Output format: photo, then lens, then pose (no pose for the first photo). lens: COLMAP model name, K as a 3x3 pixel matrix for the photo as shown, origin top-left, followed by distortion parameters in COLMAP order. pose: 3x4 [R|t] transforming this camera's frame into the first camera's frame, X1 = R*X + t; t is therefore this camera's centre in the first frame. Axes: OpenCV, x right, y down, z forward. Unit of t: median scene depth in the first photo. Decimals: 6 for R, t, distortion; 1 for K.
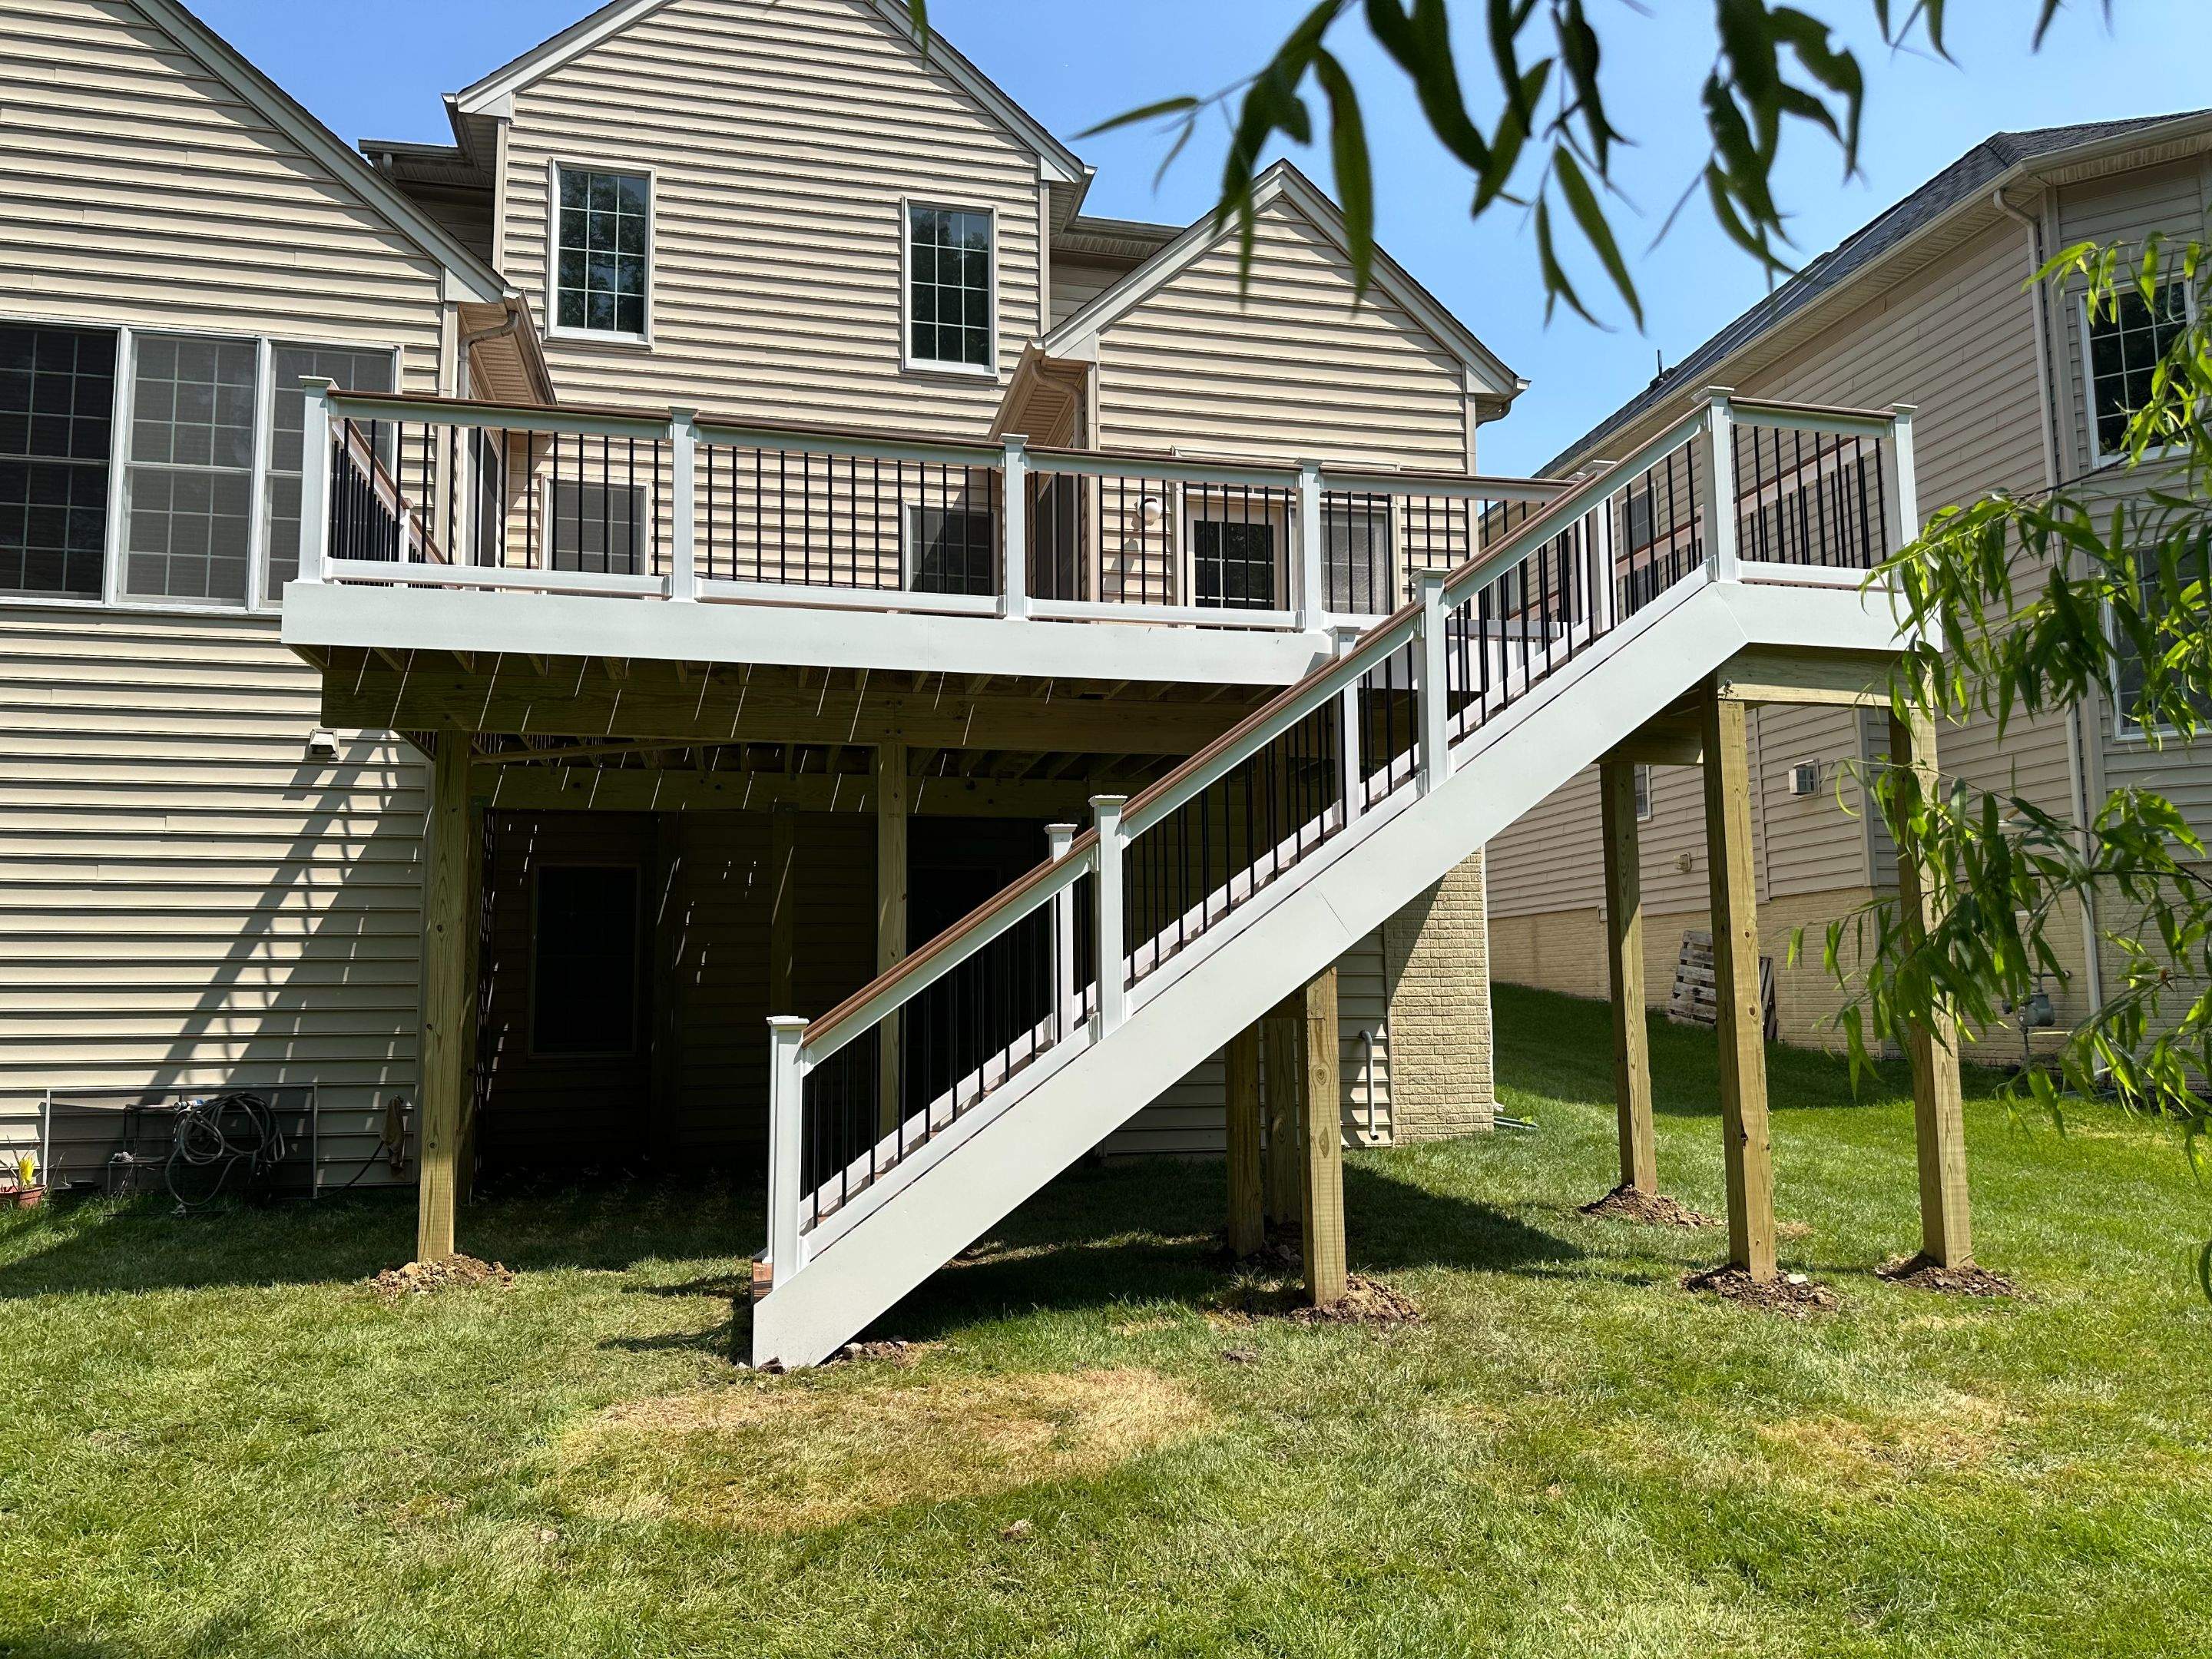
lens RADIAL K [[1562.1, 0, 1138.6], [0, 1562.1, 864.2], [0, 0, 1]] dist [0.019366, -0.022645]
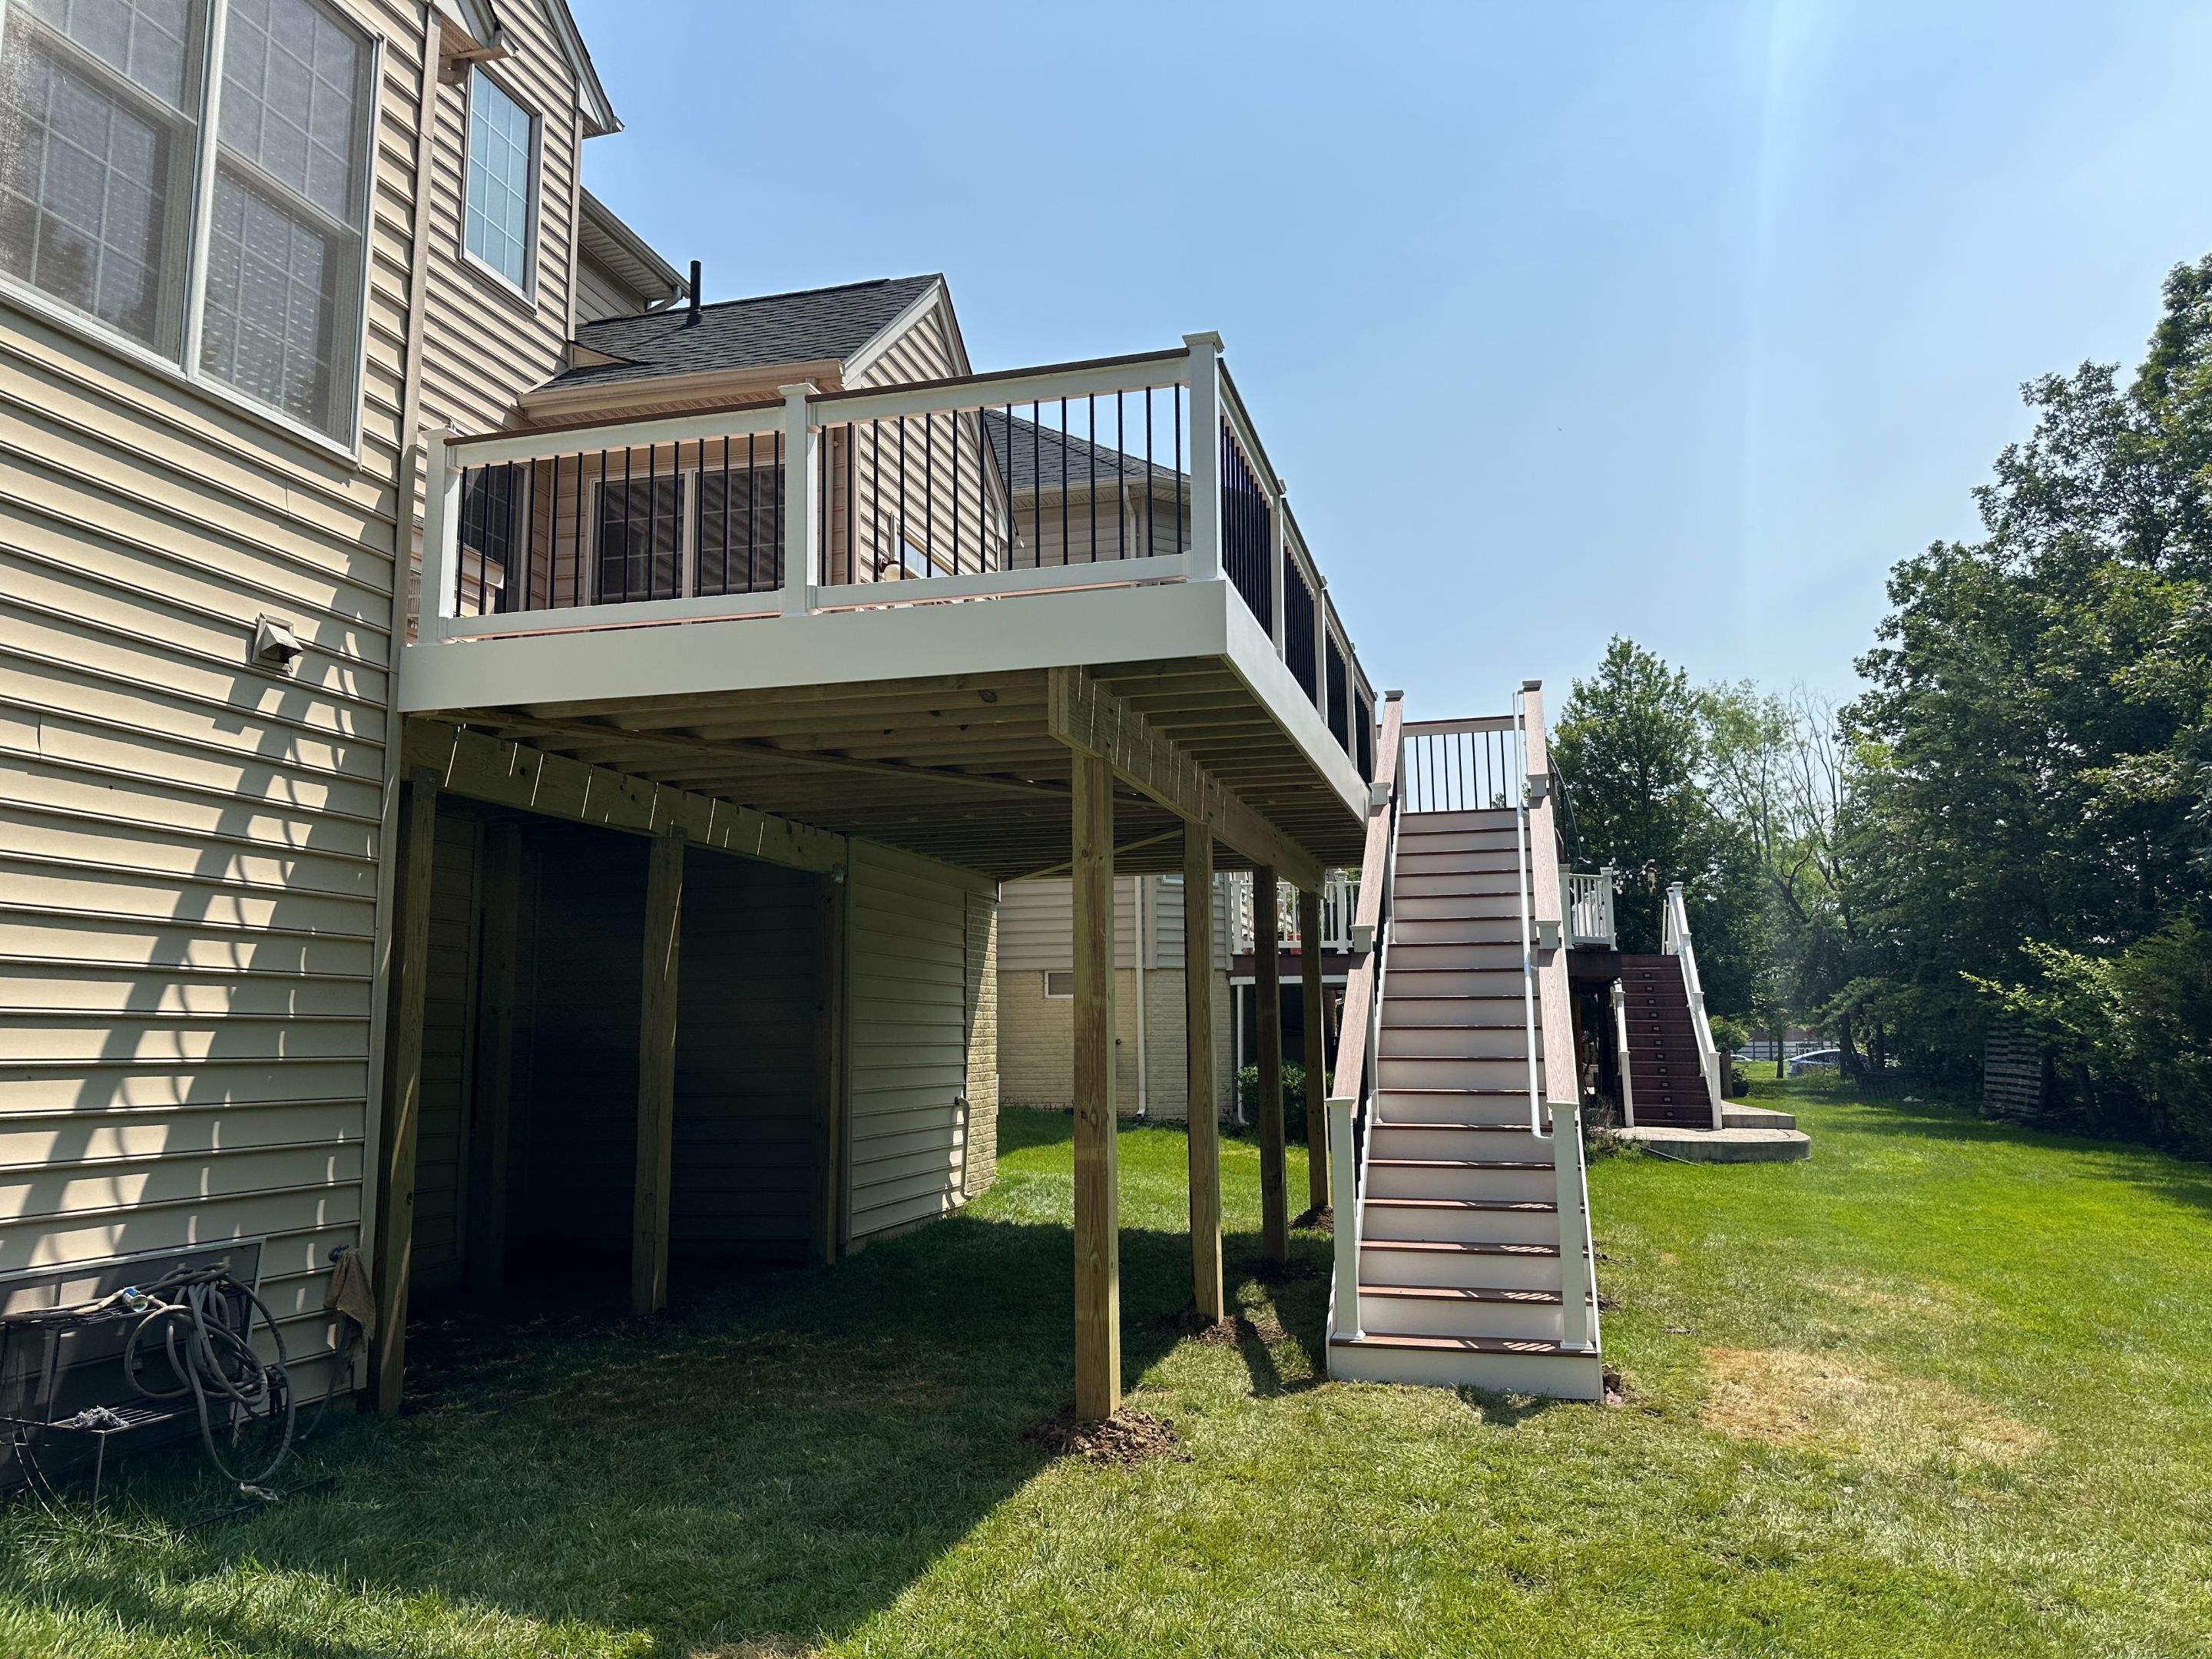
lens RADIAL K [[1562.1, 0, 1106.2], [0, 1562.1, 822.4], [0, 0, 1]] dist [0.019366, -0.022645]
pose [[0.468074, 0.131107, 0.873909, -0.882535], [-0.087503, 0.990949, -0.101798, 0.021404], [-0.879346, -0.028820, 0.475310, 0.456302]]
